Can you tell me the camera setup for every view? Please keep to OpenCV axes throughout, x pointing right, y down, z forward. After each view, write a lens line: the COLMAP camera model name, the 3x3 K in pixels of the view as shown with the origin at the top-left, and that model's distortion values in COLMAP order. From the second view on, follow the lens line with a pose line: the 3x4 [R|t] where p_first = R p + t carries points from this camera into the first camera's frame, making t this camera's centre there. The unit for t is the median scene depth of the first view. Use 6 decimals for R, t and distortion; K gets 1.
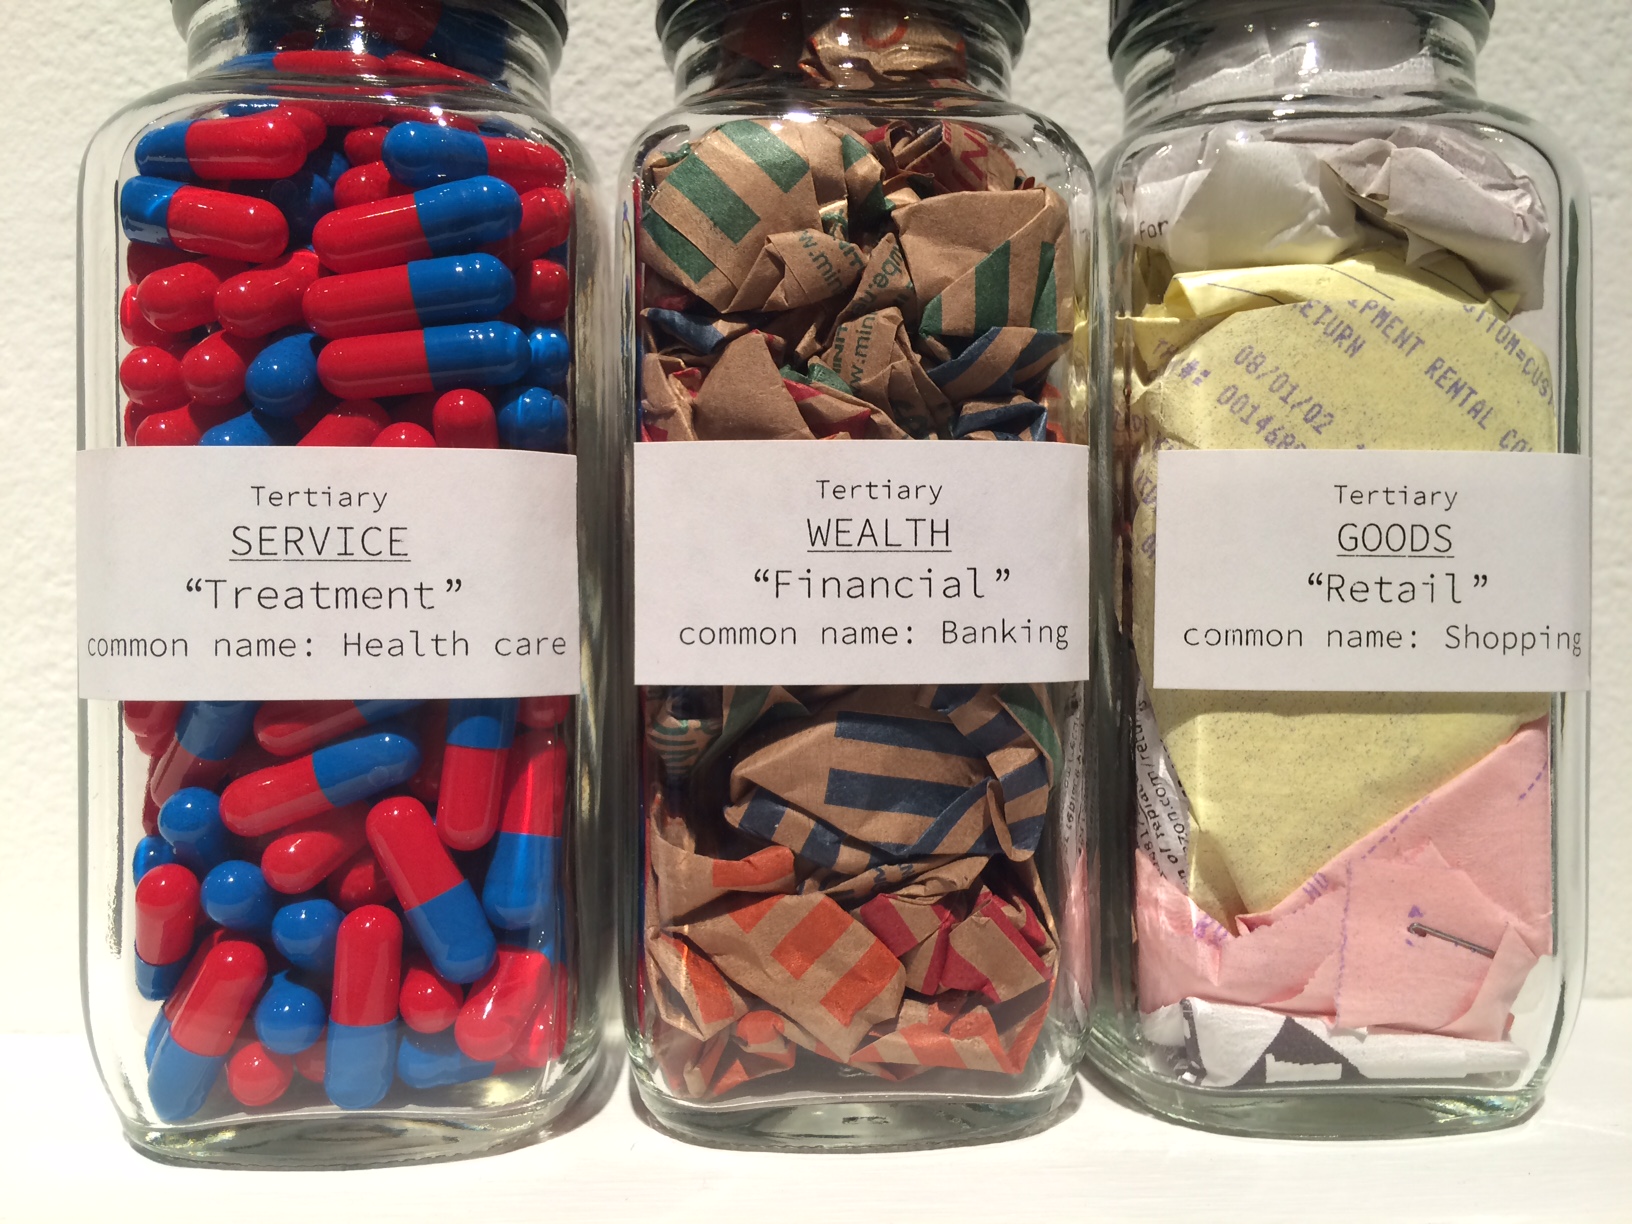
lens RADIAL K [[1382.3, 0, 804.1], [0, 1382.3, 623.0], [0, 0, 1]] dist [0.068419, -0.034785]
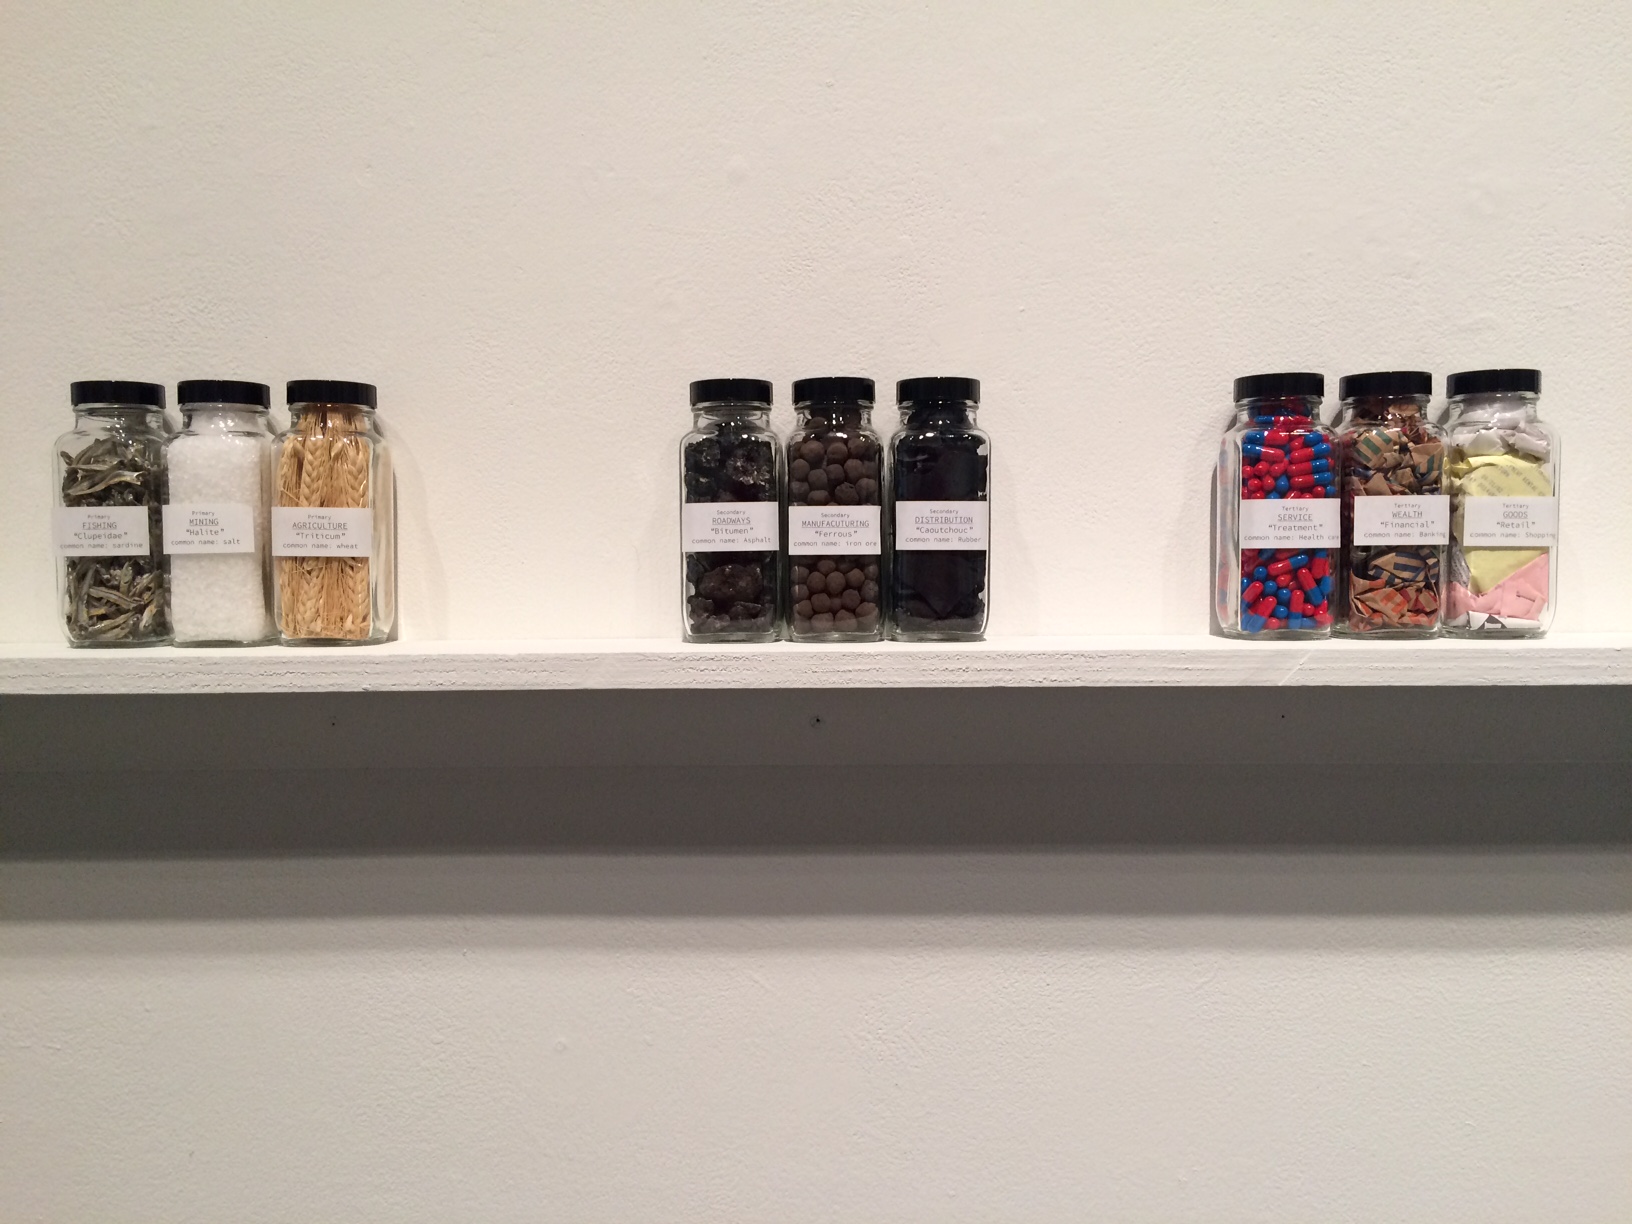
lens RADIAL K [[1382.3, 0, 823.3], [0, 1382.3, 621.3], [0, 0, 1]] dist [0.068419, -0.034785]
pose [[0.997891, 0.000622, -0.064913, -1.663358], [0.002245, 0.999025, 0.044085, 0.089784], [0.064877, -0.044138, 0.996917, -4.038616]]
